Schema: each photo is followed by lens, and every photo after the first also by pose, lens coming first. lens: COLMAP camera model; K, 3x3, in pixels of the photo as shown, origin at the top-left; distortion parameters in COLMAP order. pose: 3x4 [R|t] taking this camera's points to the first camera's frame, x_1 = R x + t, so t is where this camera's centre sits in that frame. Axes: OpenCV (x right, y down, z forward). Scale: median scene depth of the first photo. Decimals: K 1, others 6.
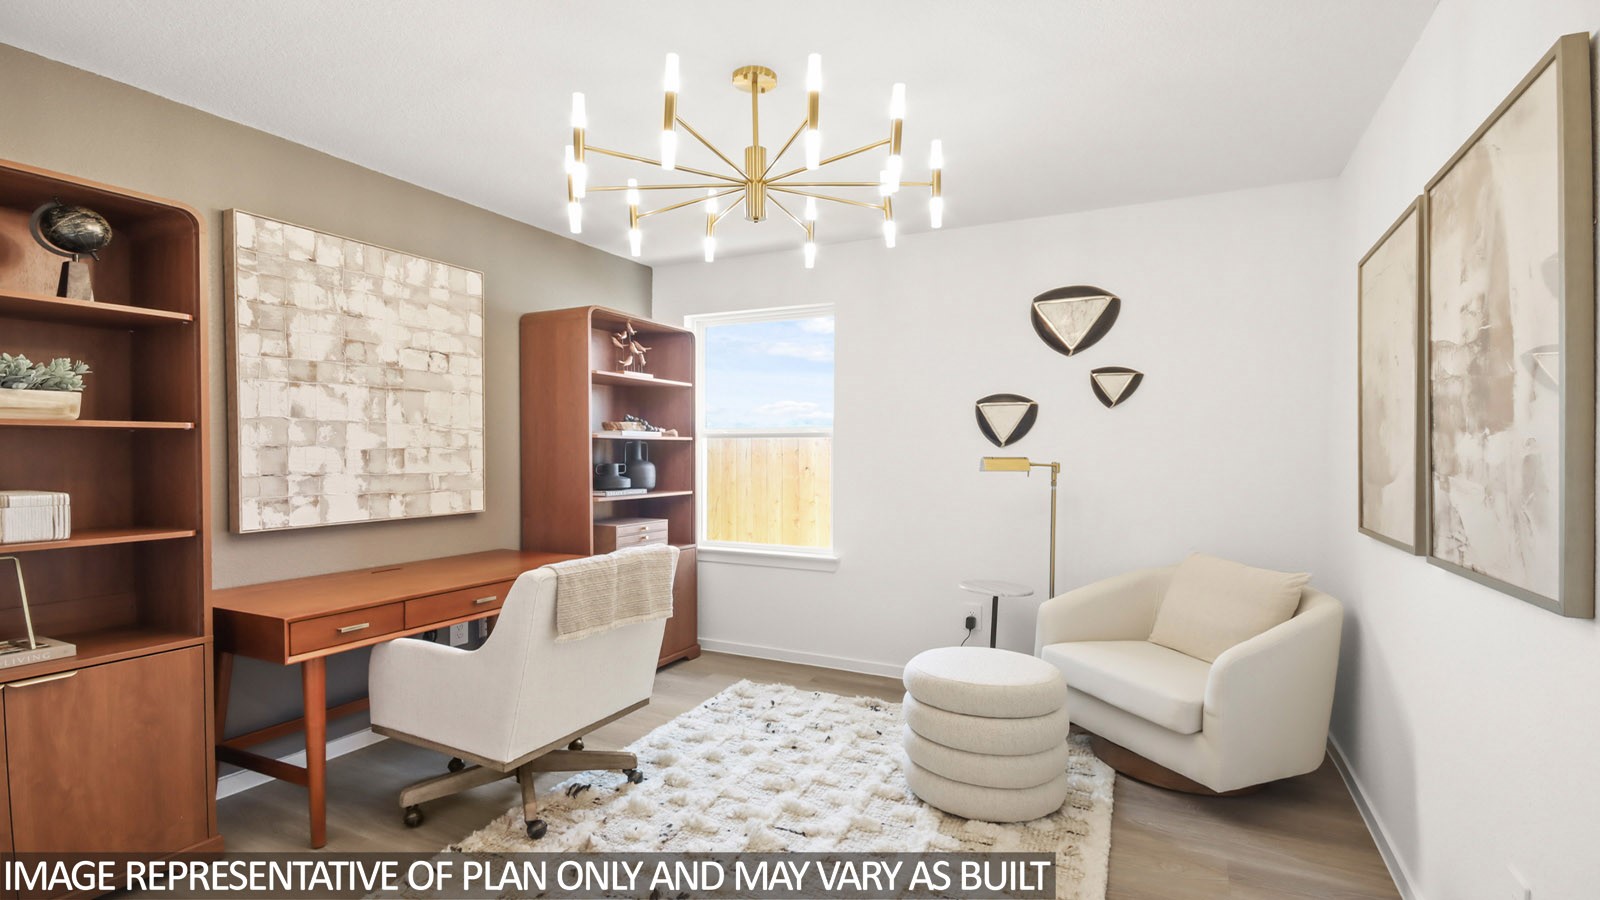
lens RADIAL K [[746.0, 0, 802.7], [0, 746.0, 471.4], [0, 0, 1]] dist [0.001415, 0.000074]
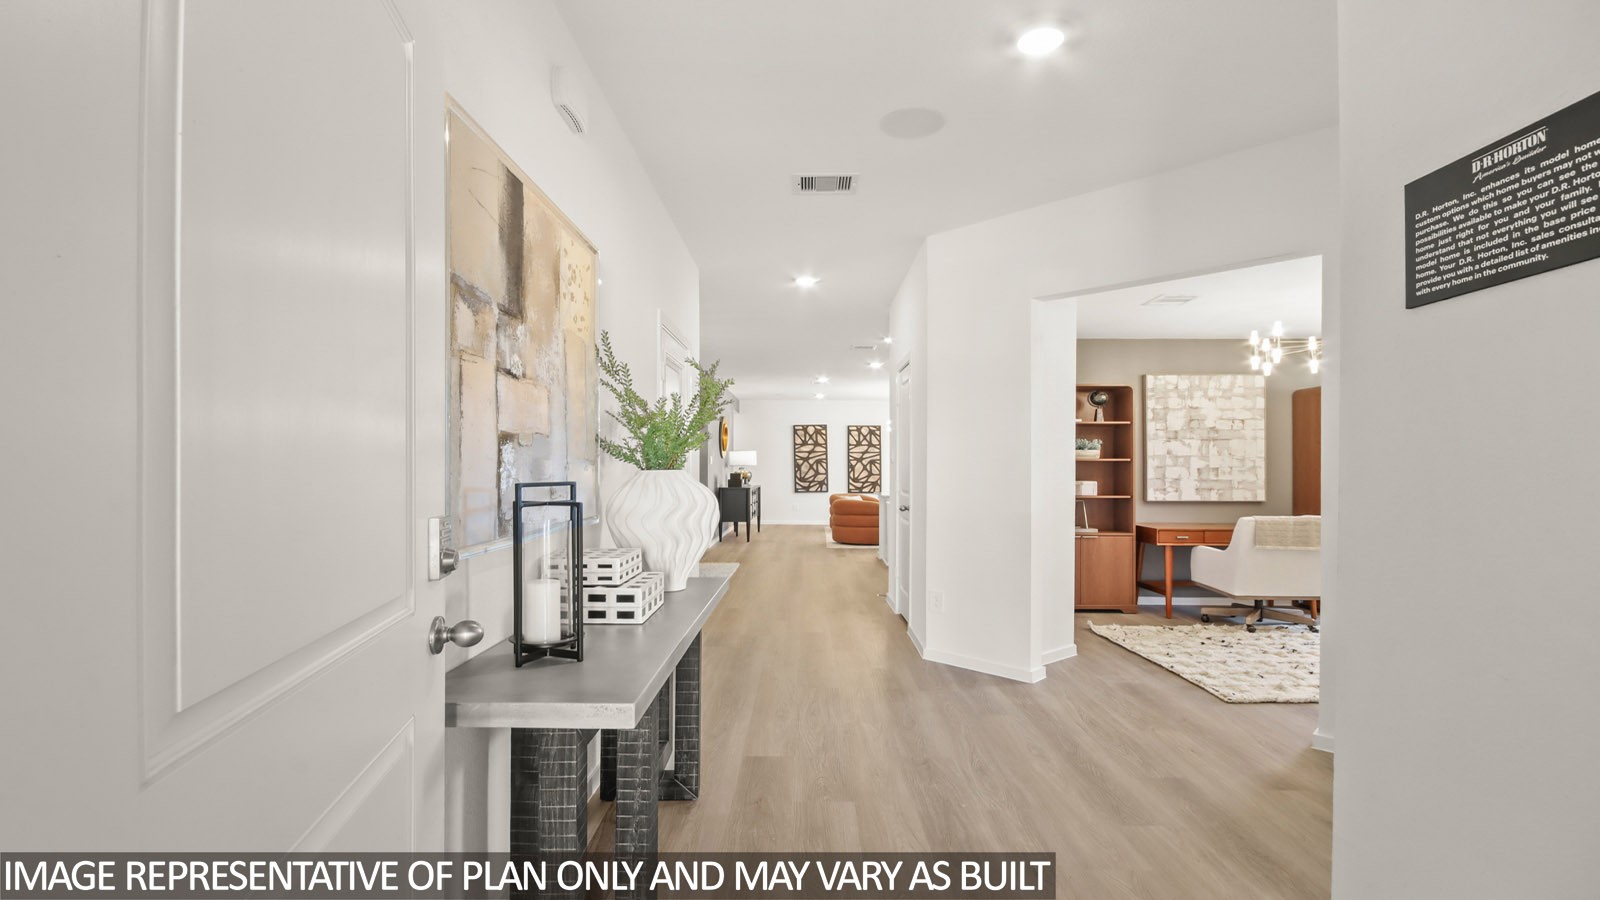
lens RADIAL K [[767.1, 0, 800.0], [0, 767.1, 450.0], [0, 0, 1]] dist [0.036660, -0.026690]
pose [[0.434872, -0.024844, -0.900150, 1.009670], [-0.024887, 0.998906, -0.039593, 0.038917], [0.900148, 0.039620, 0.433778, -1.109516]]
